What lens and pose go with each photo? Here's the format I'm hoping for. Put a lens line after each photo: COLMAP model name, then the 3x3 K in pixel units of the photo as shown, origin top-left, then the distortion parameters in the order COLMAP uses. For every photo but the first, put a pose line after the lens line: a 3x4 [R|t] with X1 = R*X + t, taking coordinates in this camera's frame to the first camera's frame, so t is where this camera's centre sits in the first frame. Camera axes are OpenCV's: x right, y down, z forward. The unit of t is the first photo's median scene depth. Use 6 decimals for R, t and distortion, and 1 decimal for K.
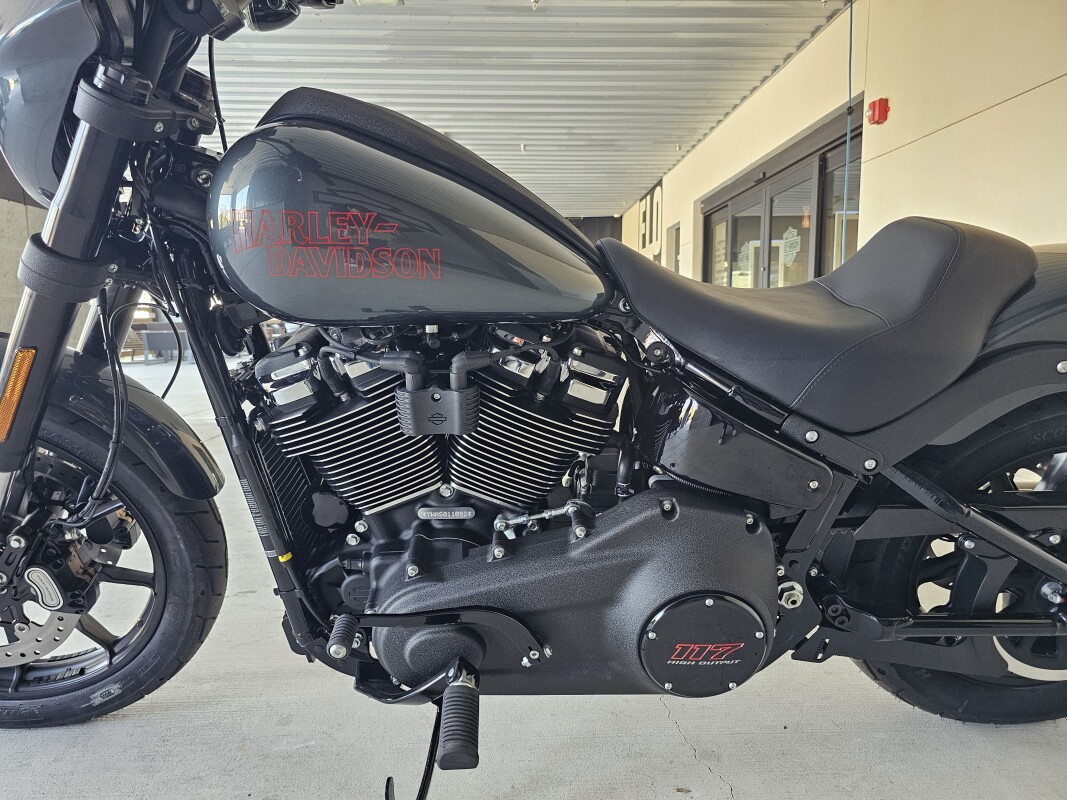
lens RADIAL K [[750.8, 0, 520.6], [0, 750.8, 404.8], [0, 0, 1]] dist [0.040867, -0.054509]
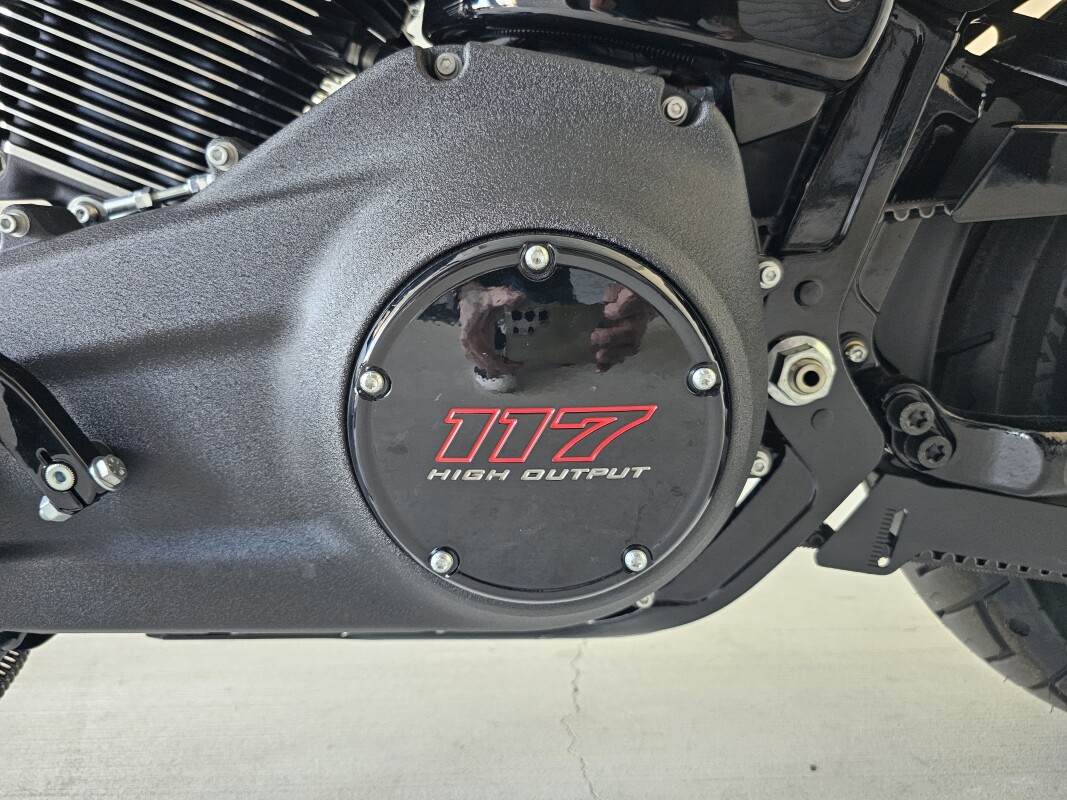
lens RADIAL K [[750.8, 0, 520.6], [0, 750.8, 404.8], [0, 0, 1]] dist [0.040867, -0.054509]
pose [[0.999747, -0.008745, -0.020712, 0.213393], [0.005926, 0.991167, -0.132491, 0.312333], [0.021687, 0.132335, 0.990968, 0.594103]]
